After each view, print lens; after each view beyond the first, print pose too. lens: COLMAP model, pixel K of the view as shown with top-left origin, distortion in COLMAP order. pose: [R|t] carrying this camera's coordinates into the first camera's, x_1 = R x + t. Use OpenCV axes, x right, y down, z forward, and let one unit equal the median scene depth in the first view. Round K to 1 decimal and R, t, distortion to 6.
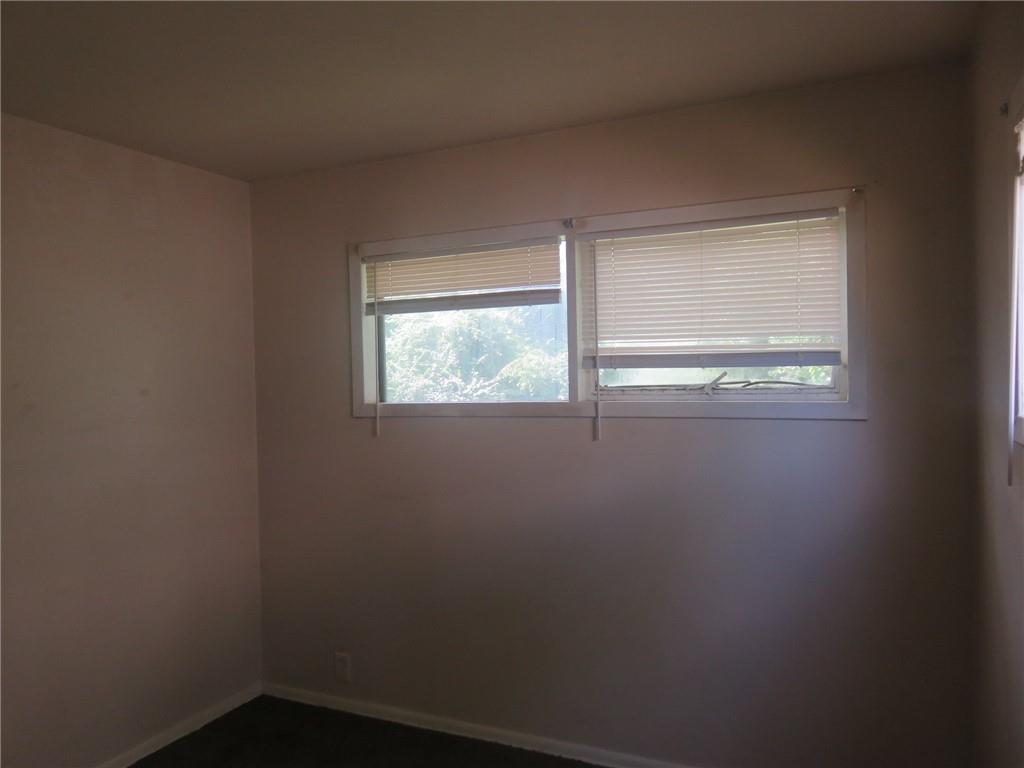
lens RADIAL K [[758.9, 0, 512.0], [0, 758.9, 384.0], [0, 0, 1]] dist [-0.015939, -0.005425]
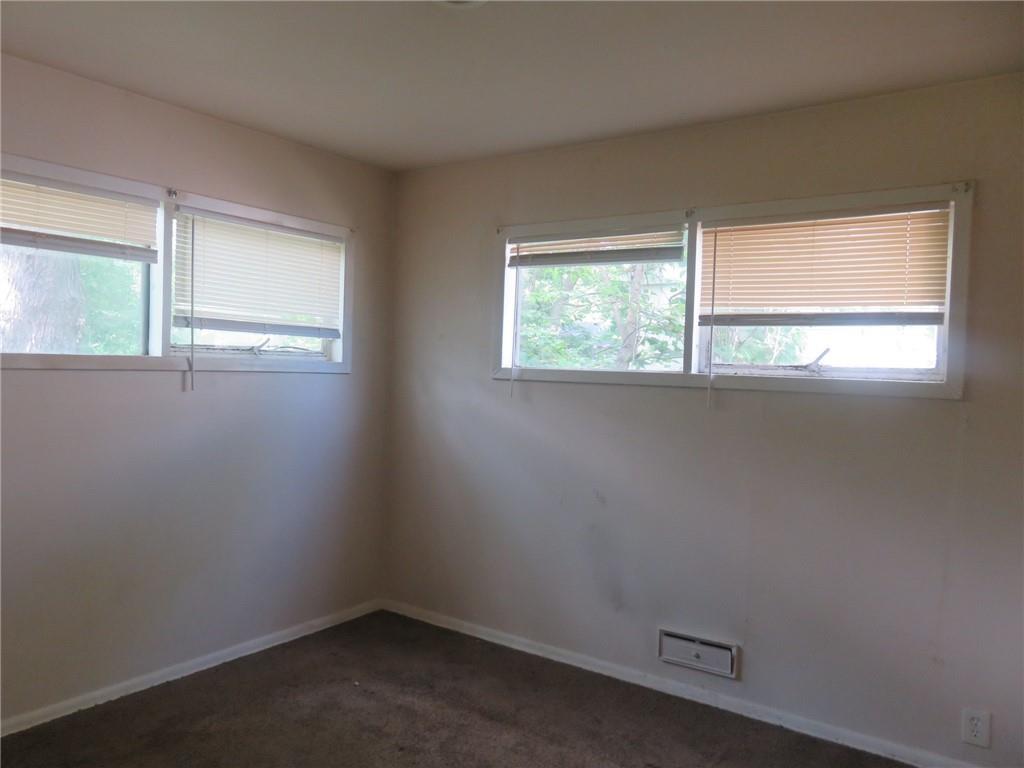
lens RADIAL K [[758.9, 0, 512.0], [0, 758.9, 384.0], [0, 0, 1]] dist [-0.015939, -0.005425]
pose [[0.164706, -0.002752, 0.986339, -0.932199], [-0.027815, 0.999585, 0.007434, 0.041676], [-0.985950, -0.028660, 0.164561, 0.338792]]
